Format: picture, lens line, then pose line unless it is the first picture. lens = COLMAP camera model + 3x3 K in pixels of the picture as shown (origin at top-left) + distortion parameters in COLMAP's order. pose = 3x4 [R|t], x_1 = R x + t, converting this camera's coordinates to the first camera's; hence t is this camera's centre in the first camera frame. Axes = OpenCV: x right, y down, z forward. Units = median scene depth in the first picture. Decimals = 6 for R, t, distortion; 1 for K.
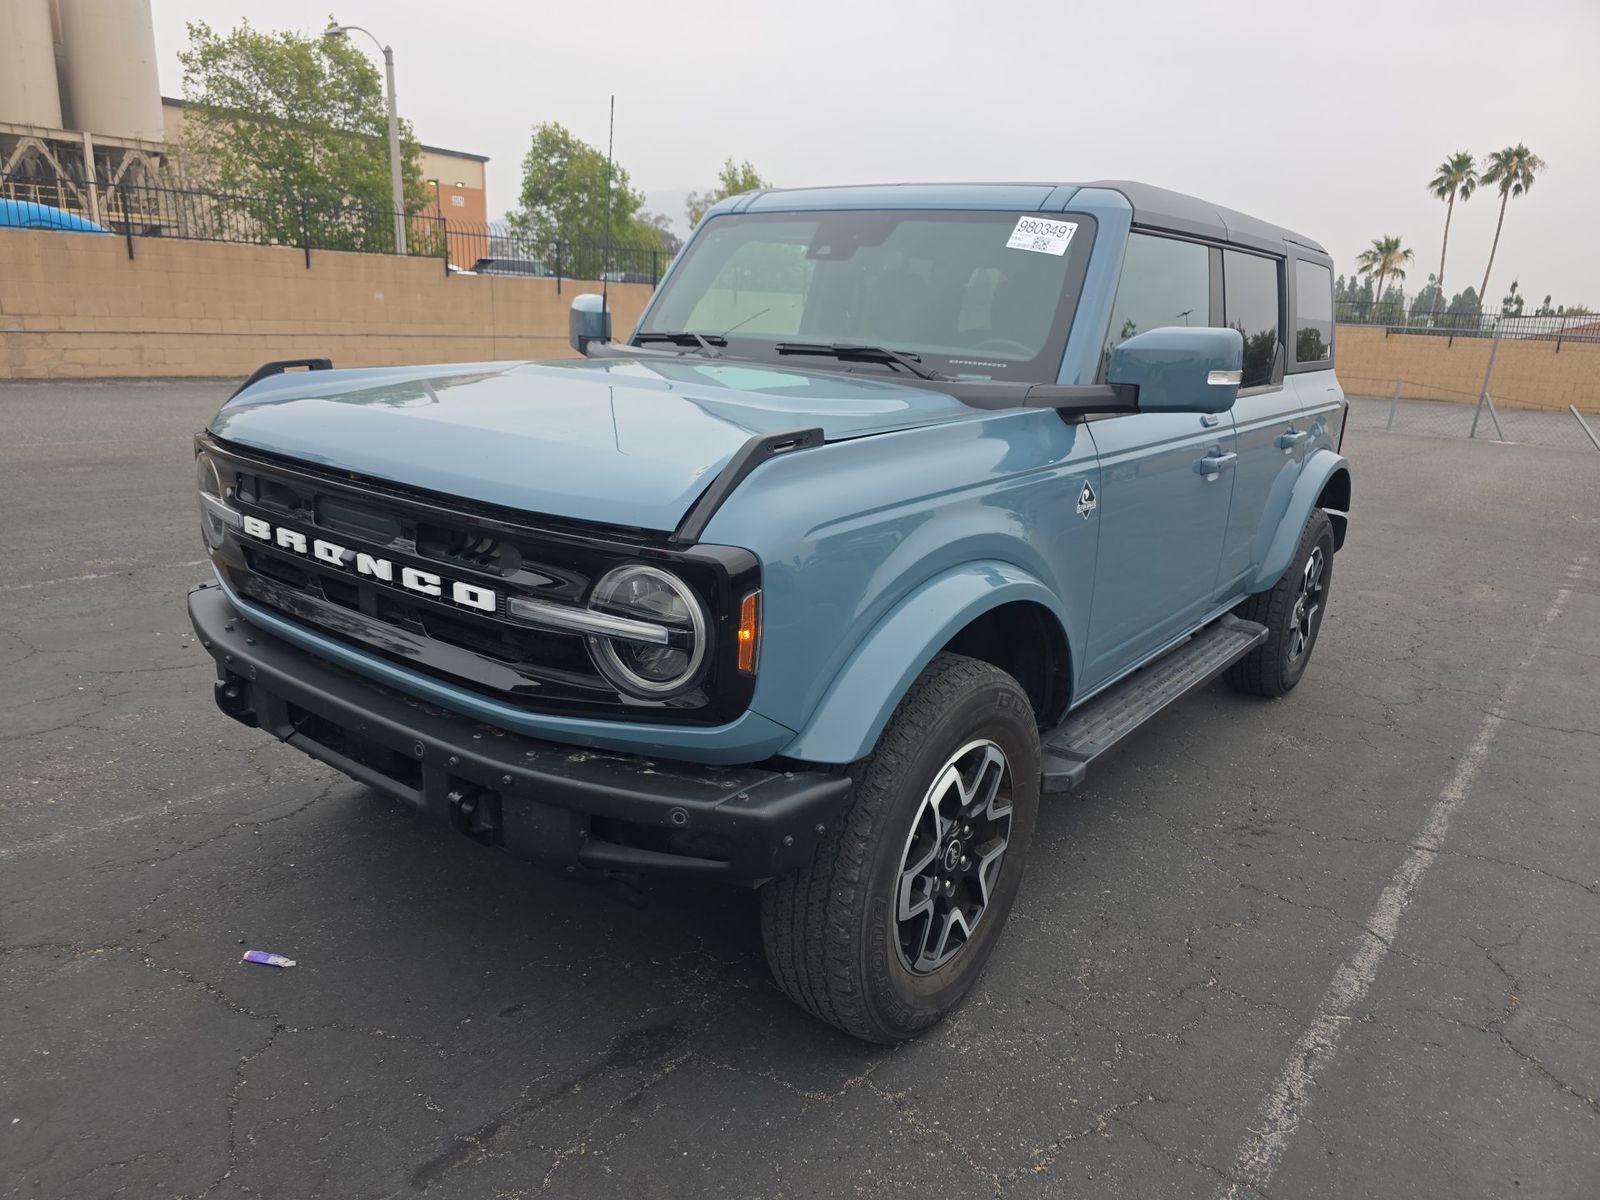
lens RADIAL K [[1059.3, 0, 779.9], [0, 1059.3, 581.8], [0, 0, 1]] dist [0.069034, -0.055847]
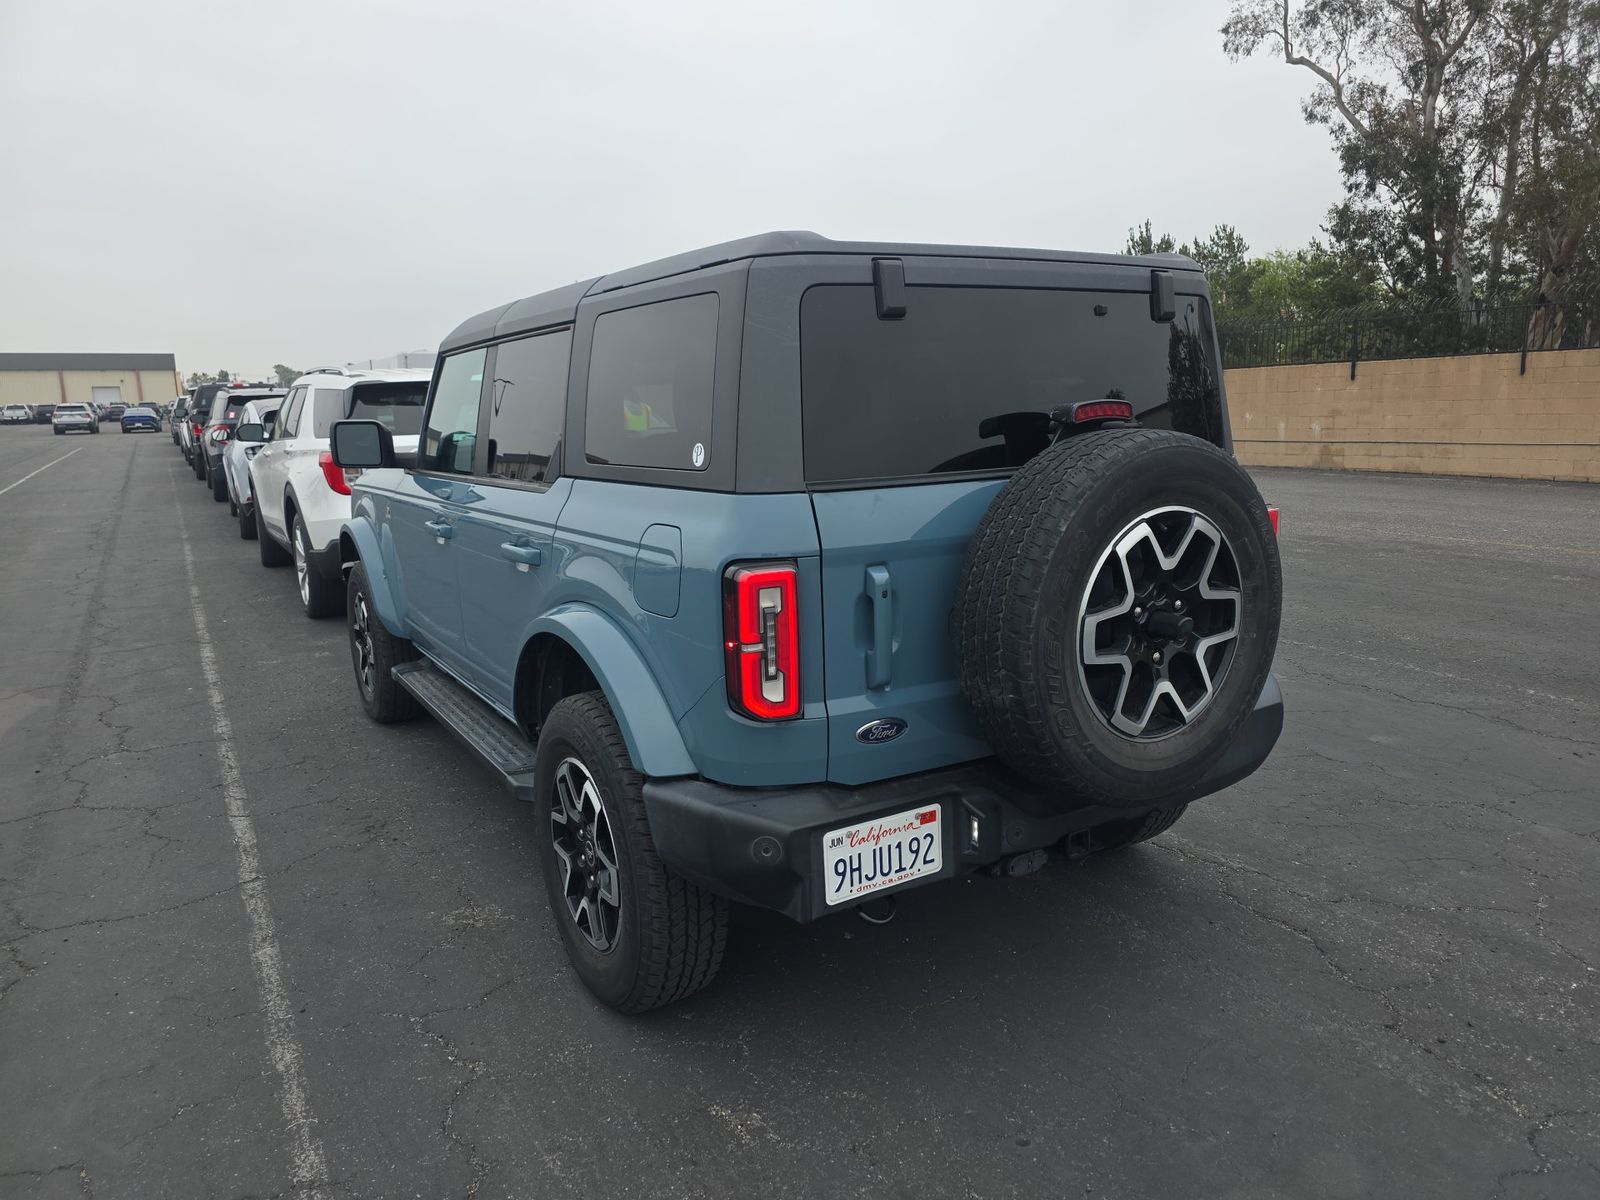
lens RADIAL K [[1058.8, 0, 791.4], [0, 1058.8, 598.1], [0, 0, 1]] dist [0.093898, -0.084093]
pose [[-0.348970, 0.120628, -0.929338, 1.270967], [-0.232356, 0.949578, 0.210506, -0.342438], [0.907871, 0.289398, -0.303346, 1.601022]]
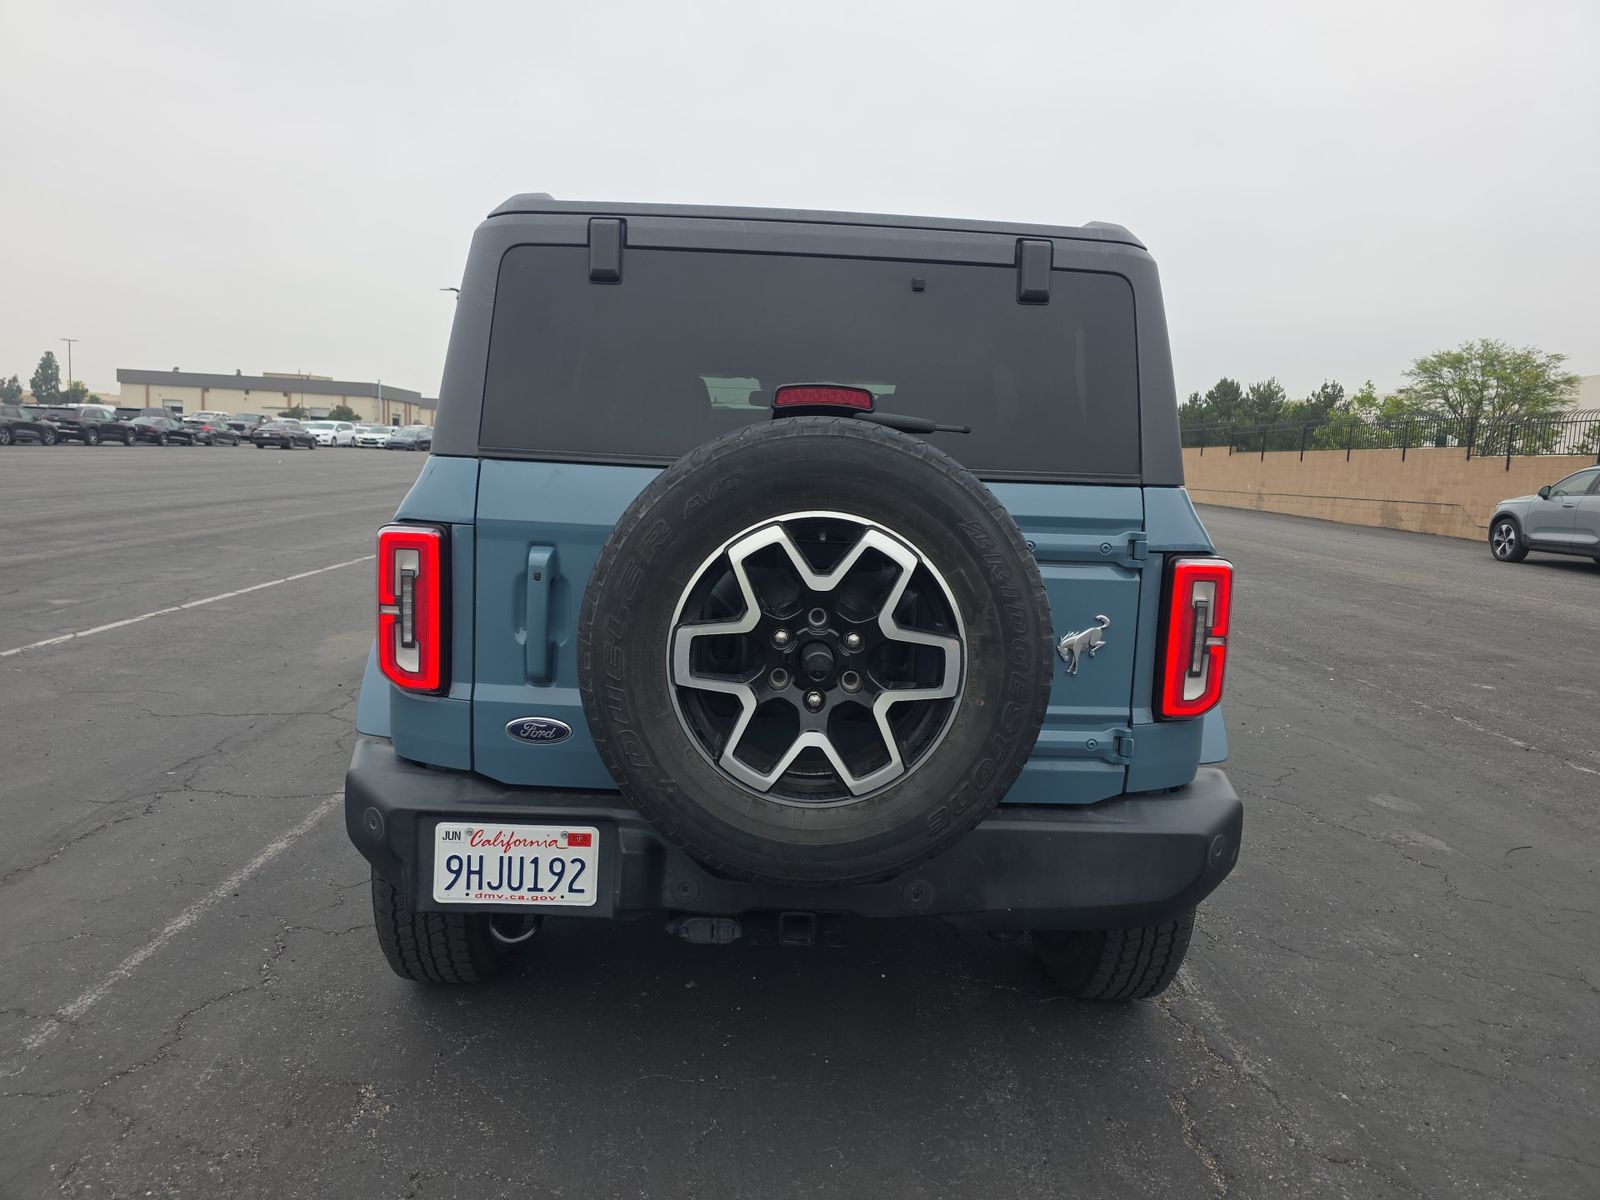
lens RADIAL K [[1059.3, 0, 779.9], [0, 1059.3, 581.8], [0, 0, 1]] dist [0.069034, -0.055847]
pose [[-0.760937, -0.016789, -0.648608, 0.946089], [-0.249953, 0.930093, 0.269166, -0.408483], [0.598747, 0.366940, -0.711939, 1.940838]]
